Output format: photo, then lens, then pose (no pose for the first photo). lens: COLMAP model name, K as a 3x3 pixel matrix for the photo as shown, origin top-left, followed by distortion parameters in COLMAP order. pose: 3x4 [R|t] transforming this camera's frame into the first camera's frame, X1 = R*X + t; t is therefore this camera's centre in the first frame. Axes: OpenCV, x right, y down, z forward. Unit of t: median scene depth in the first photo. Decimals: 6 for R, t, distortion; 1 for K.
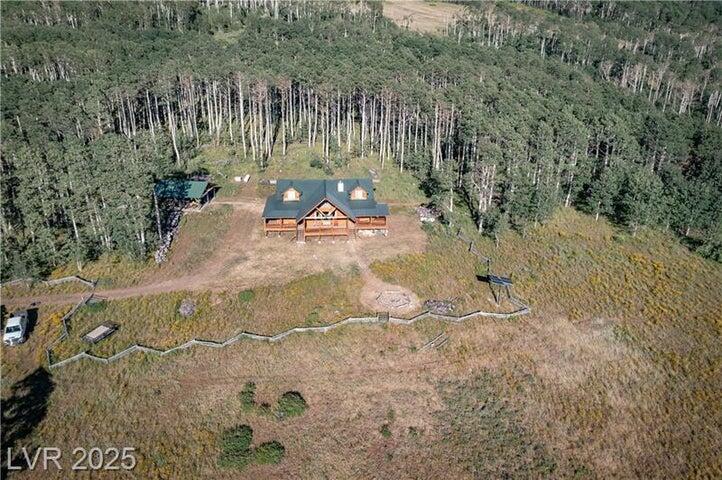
lens RADIAL K [[569.6, 0, 361.0], [0, 569.6, 240.0], [0, 0, 1]] dist [-0.010251, -0.004641]
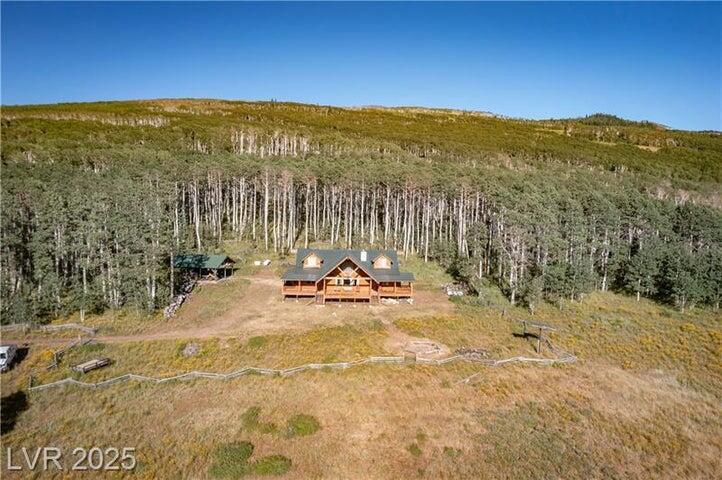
lens RADIAL K [[575.4, 0, 361.0], [0, 575.4, 240.0], [0, 0, 1]] dist [-0.005054, -0.006328]
pose [[0.999214, 0.013846, -0.037133, -0.004563], [-0.024323, 0.954011, -0.298785, 0.178776], [0.031288, 0.299453, 0.953598, 0.069915]]
